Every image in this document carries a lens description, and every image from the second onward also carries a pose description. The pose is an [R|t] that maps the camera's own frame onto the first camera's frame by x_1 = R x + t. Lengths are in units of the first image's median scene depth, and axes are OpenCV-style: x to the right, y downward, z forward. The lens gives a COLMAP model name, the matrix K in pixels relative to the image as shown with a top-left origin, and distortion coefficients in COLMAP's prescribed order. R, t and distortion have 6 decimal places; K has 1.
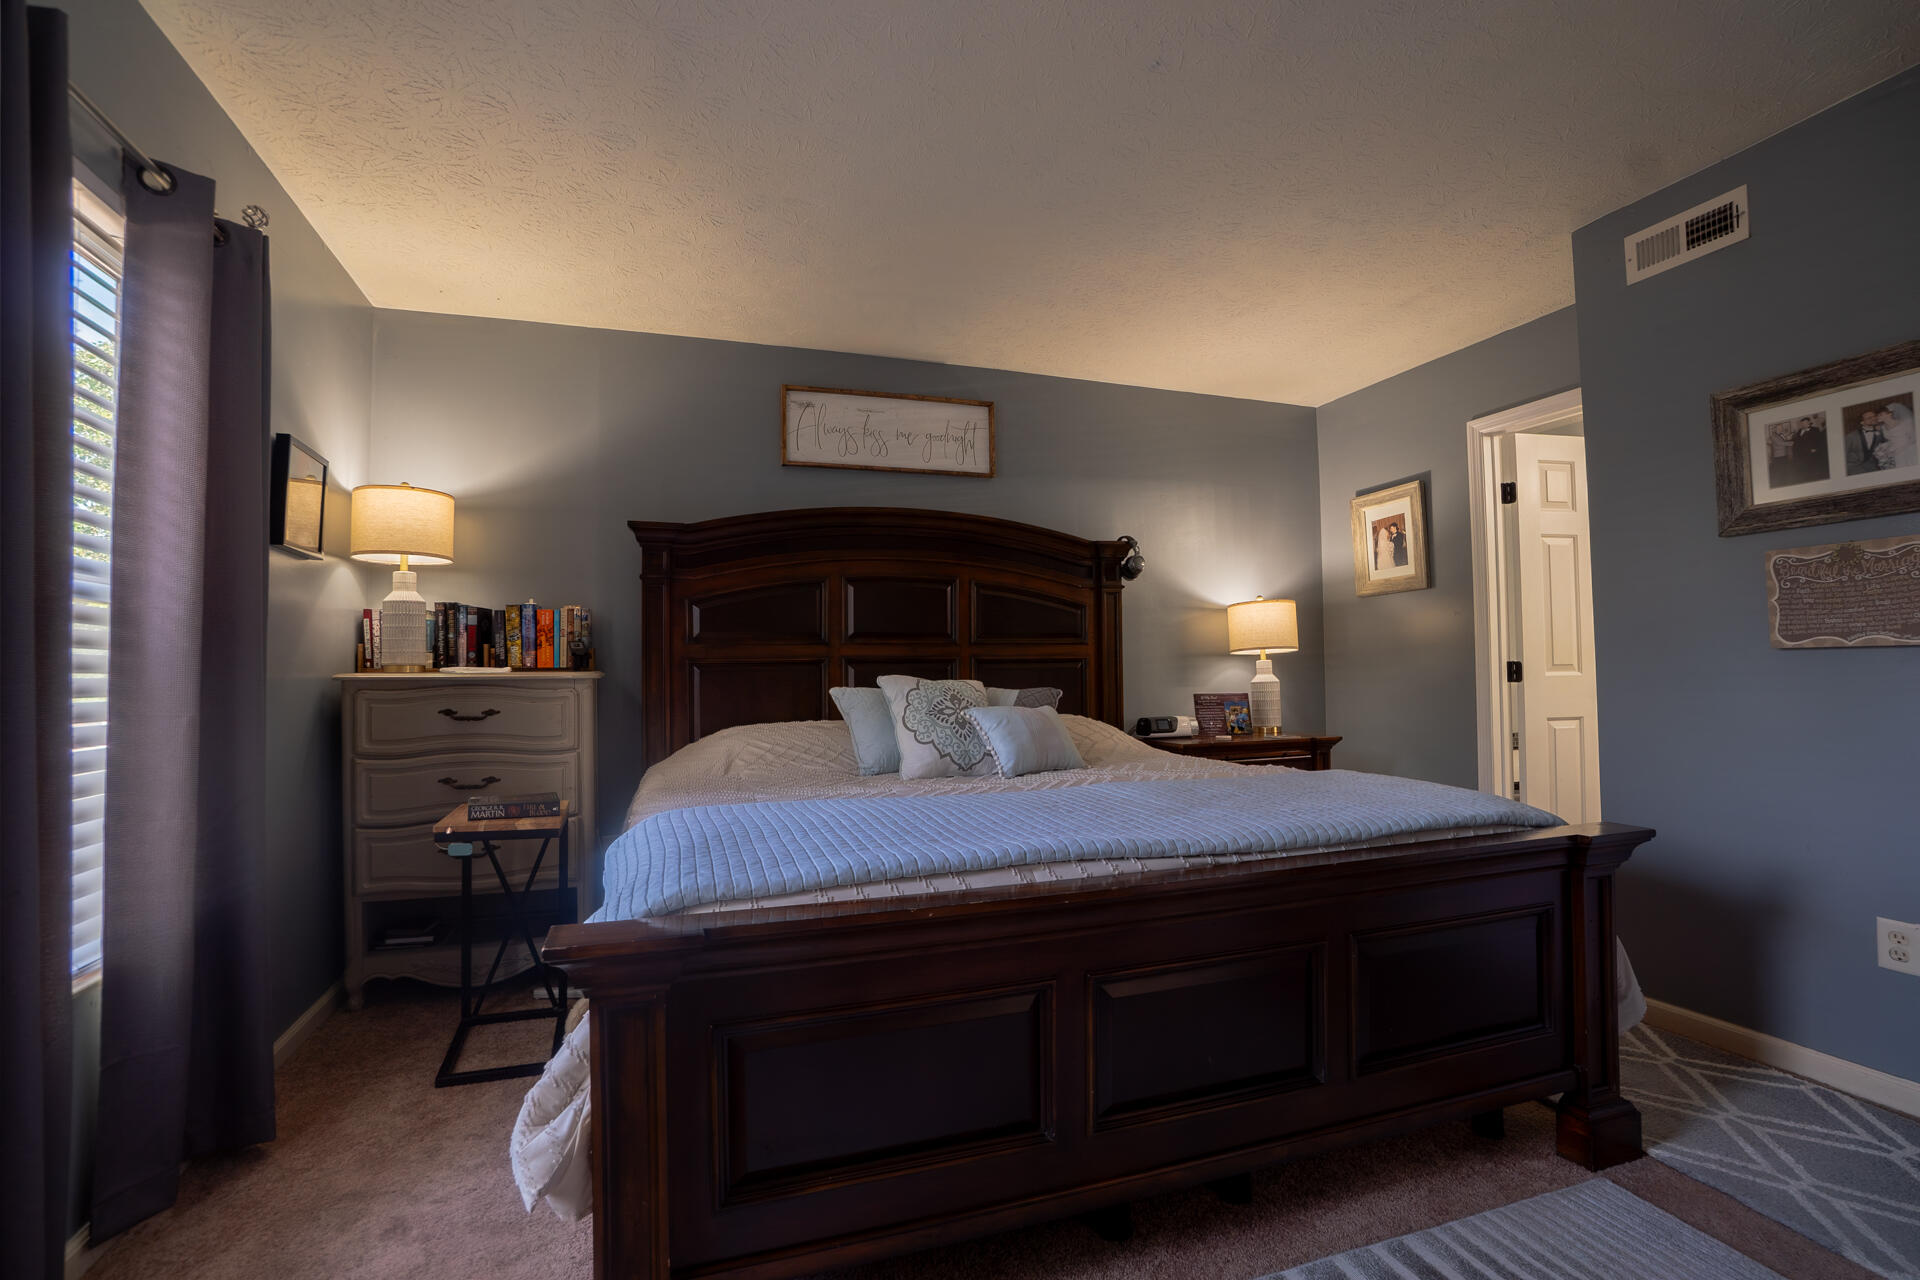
lens RADIAL K [[857.2, 0, 929.2], [0, 857.2, 648.3], [0, 0, 1]] dist [-0.064474, 0.023073]
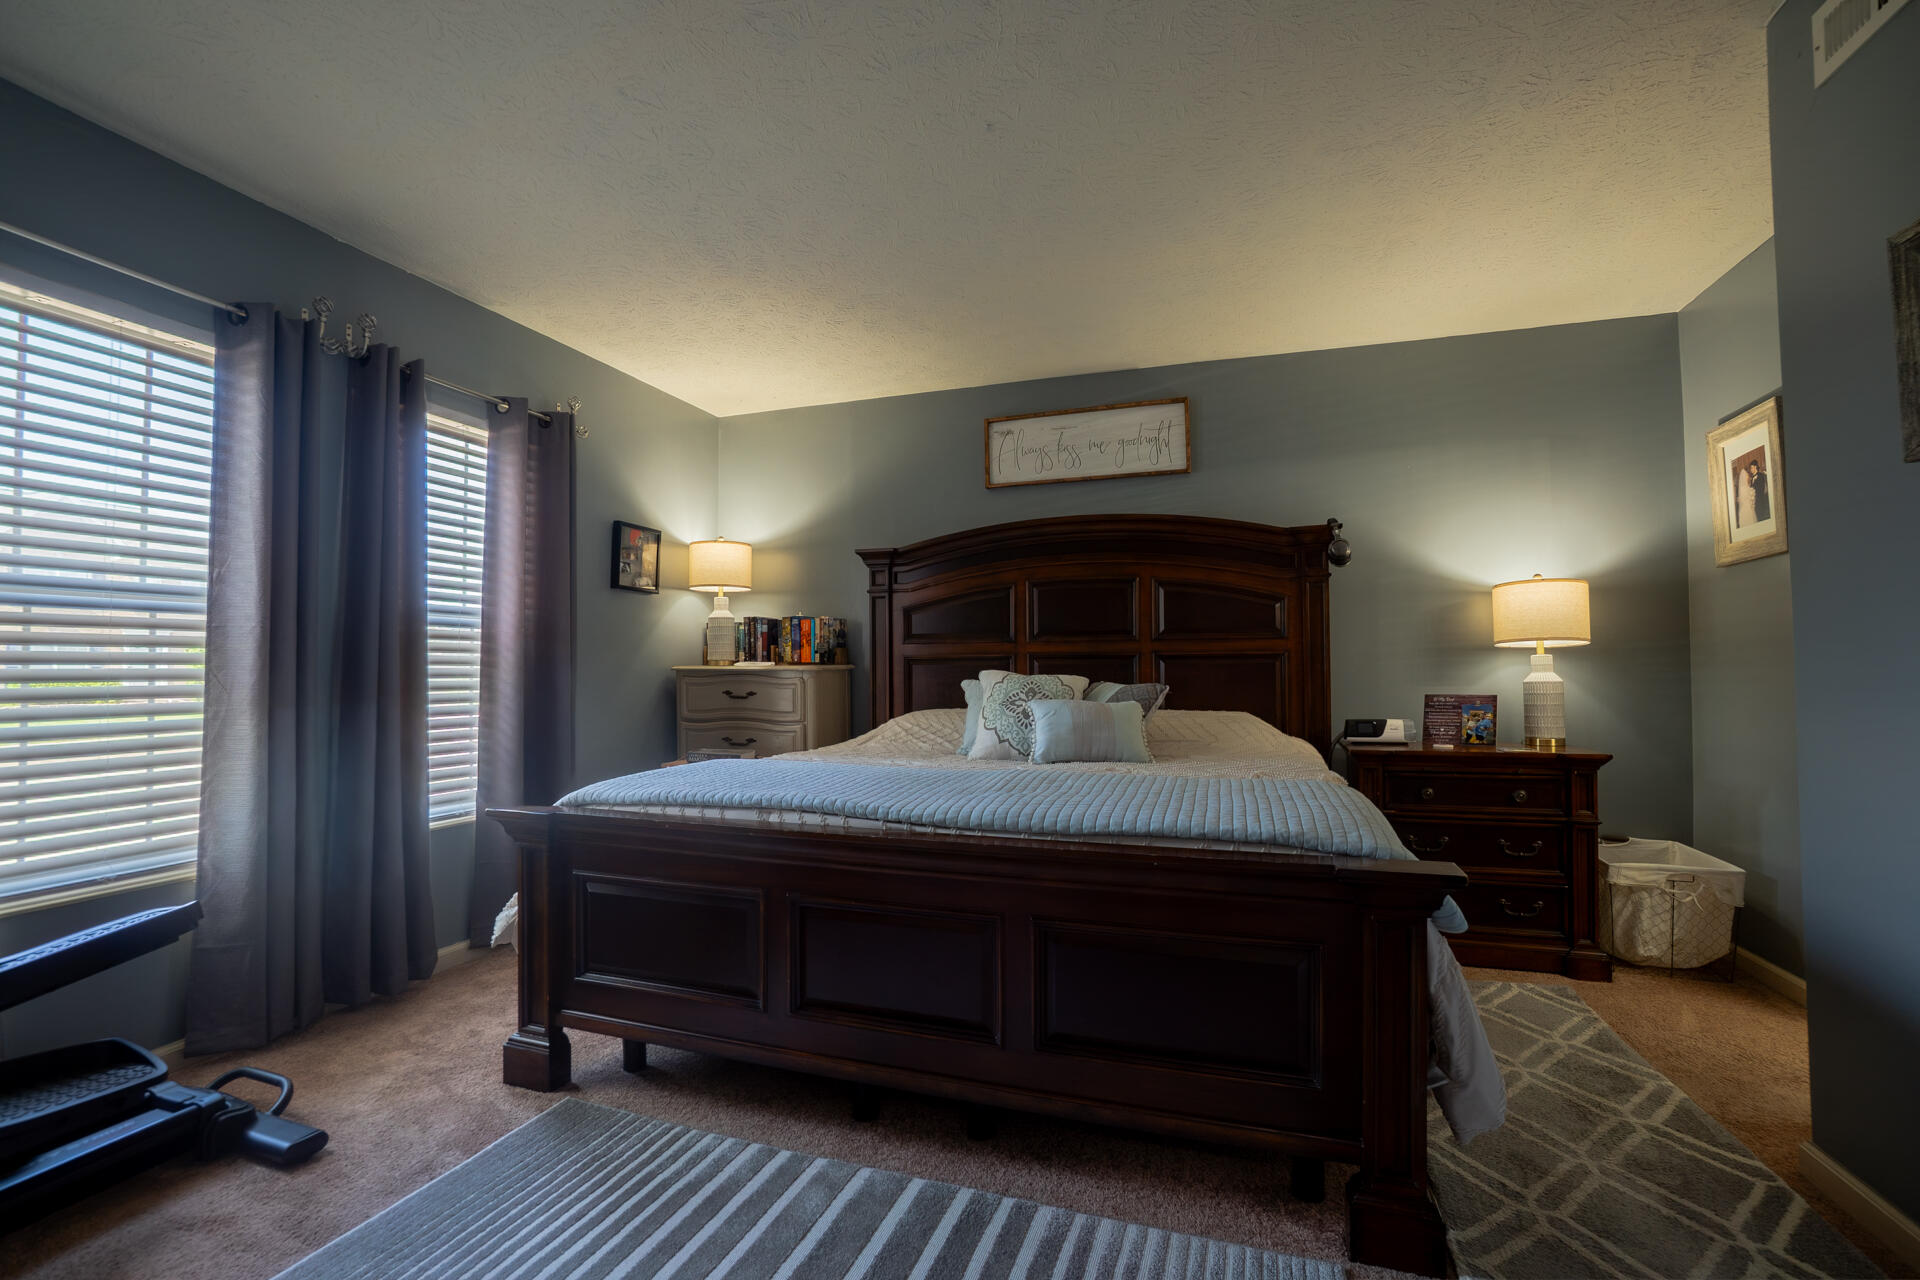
lens RADIAL K [[857.2, 0, 929.2], [0, 857.2, 648.3], [0, 0, 1]] dist [-0.064474, 0.023073]
pose [[0.787793, -0.006446, -0.615906, 0.533373], [0.012836, 0.999900, 0.005954, -0.005116], [0.615806, -0.012596, 0.787797, 0.033702]]
